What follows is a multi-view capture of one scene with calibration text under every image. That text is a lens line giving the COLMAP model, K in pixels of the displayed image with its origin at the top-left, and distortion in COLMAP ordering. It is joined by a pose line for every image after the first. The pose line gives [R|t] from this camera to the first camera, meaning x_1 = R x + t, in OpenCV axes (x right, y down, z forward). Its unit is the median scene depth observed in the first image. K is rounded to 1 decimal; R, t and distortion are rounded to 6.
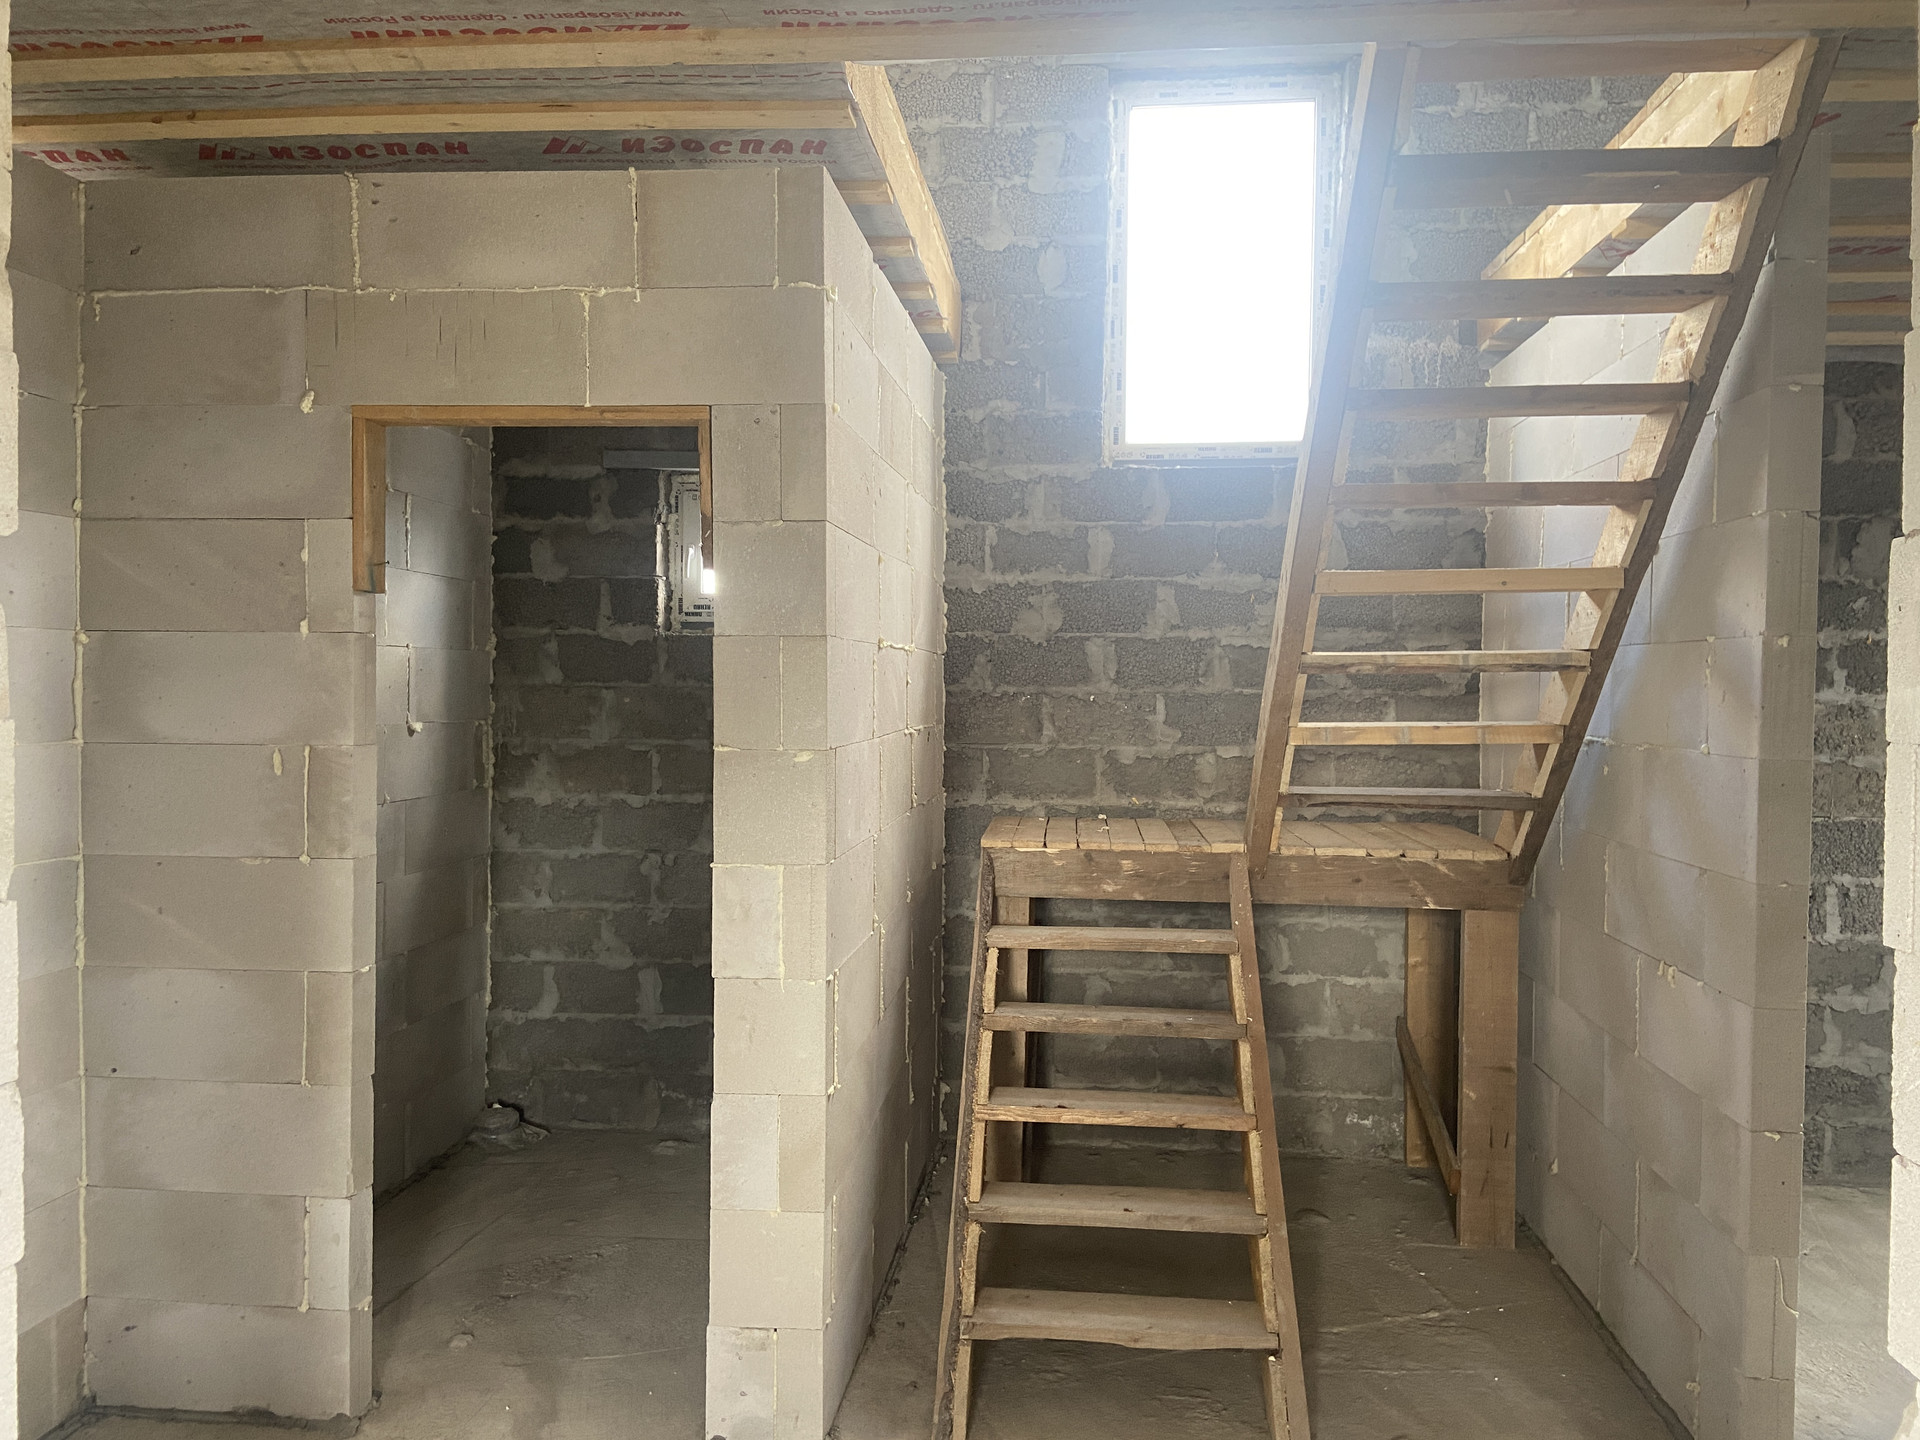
lens RADIAL K [[1445.8, 0, 967.1], [0, 1445.8, 708.8], [0, 0, 1]] dist [0.115373, -0.130103]
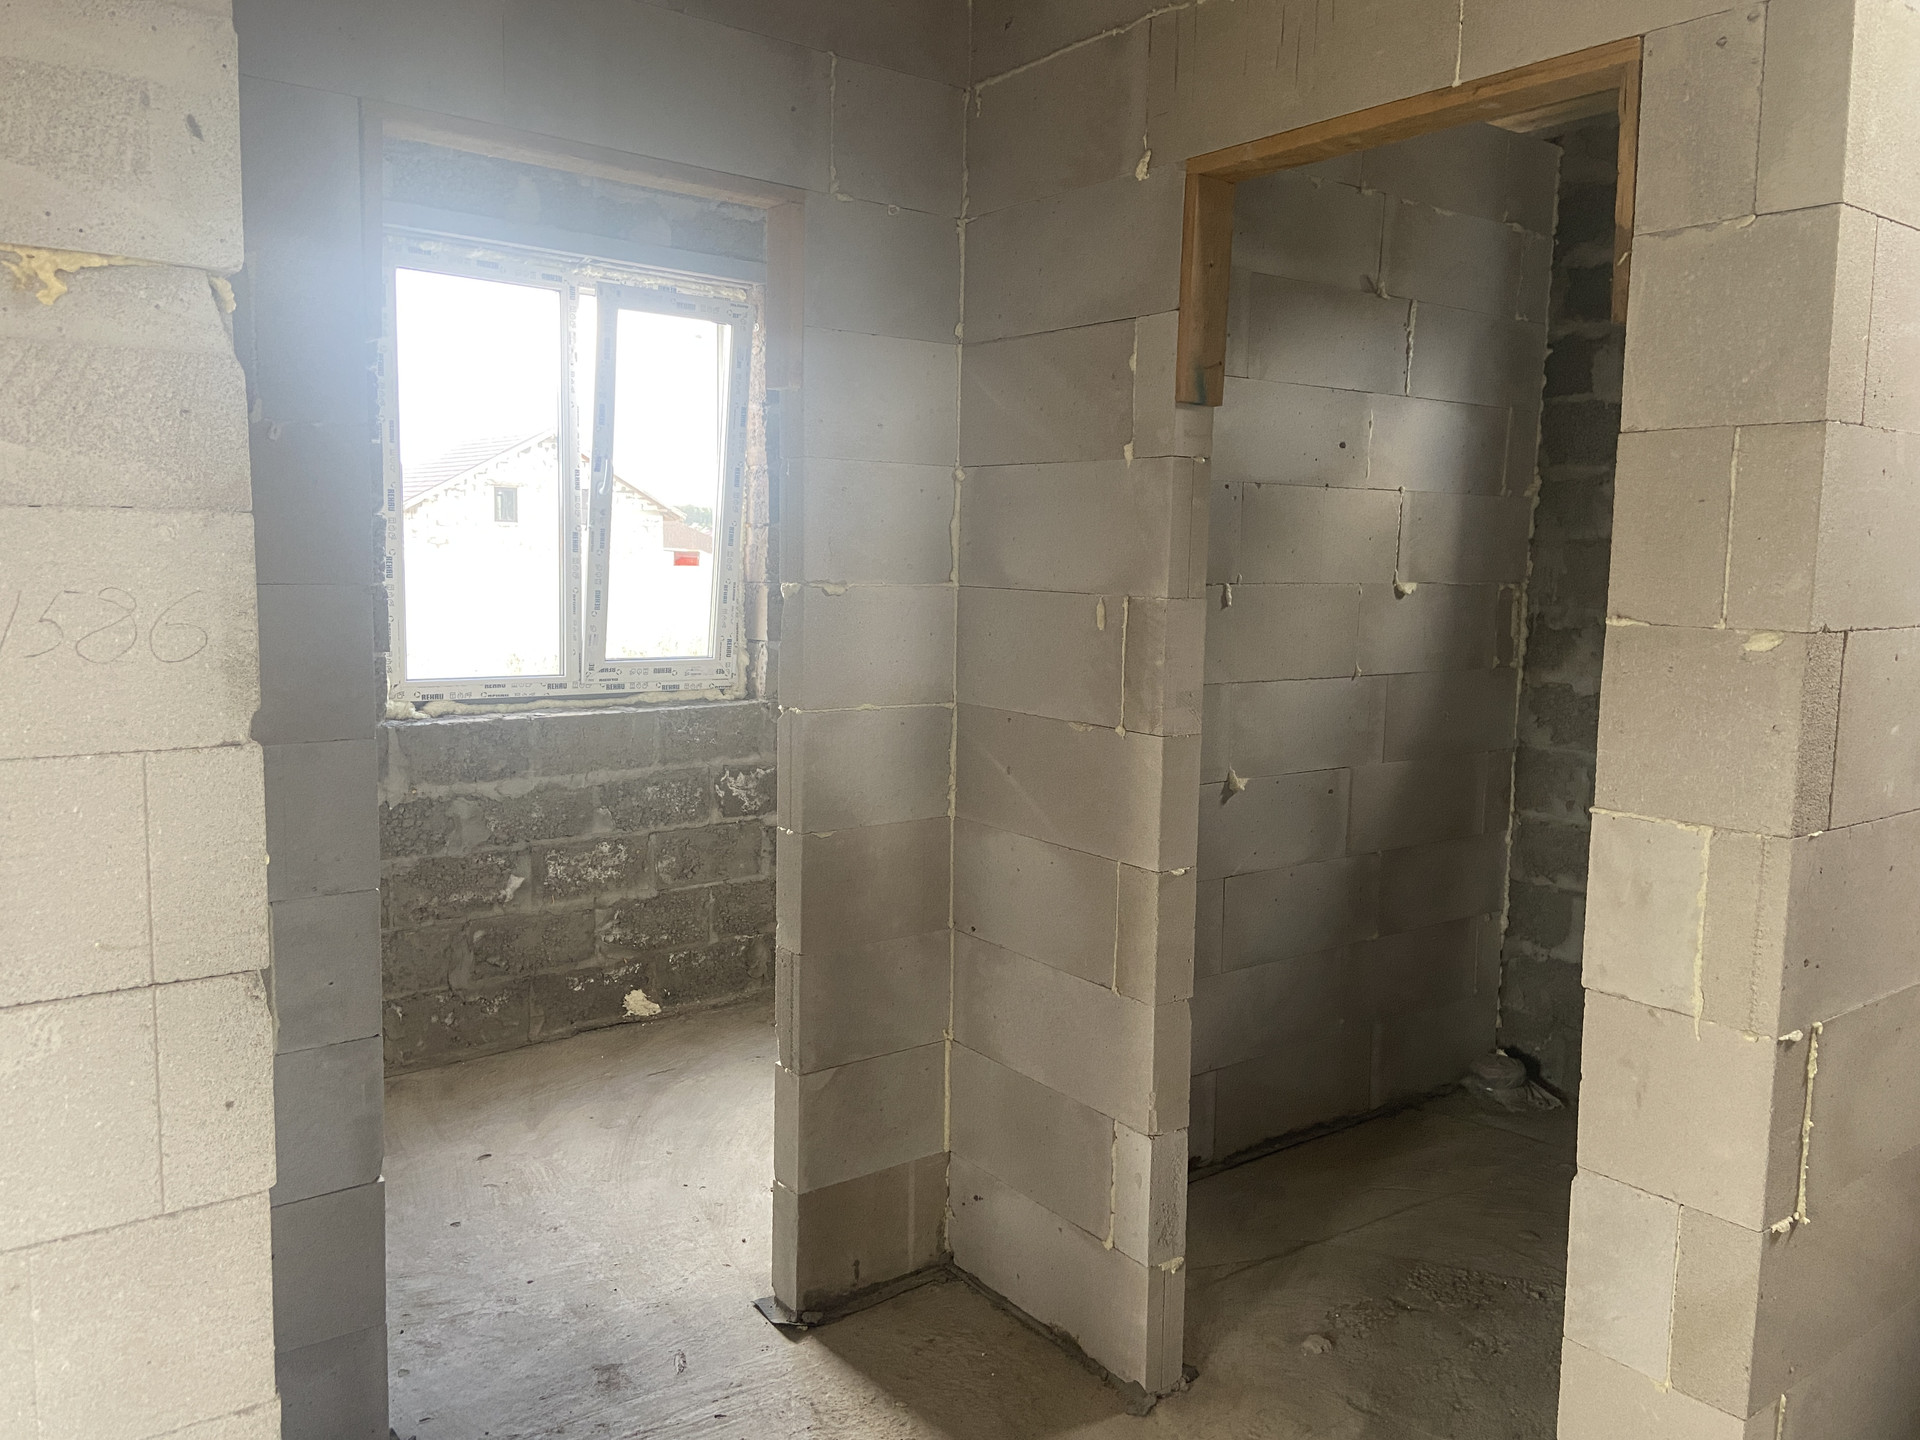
lens RADIAL K [[1445.8, 0, 967.6], [0, 1445.8, 706.3], [0, 0, 1]] dist [0.115373, -0.130103]
pose [[0.683736, 0.088521, -0.724341, 0.089615], [-0.028765, 0.995113, 0.094459, 0.011855], [0.729163, -0.043749, 0.682941, 0.365395]]
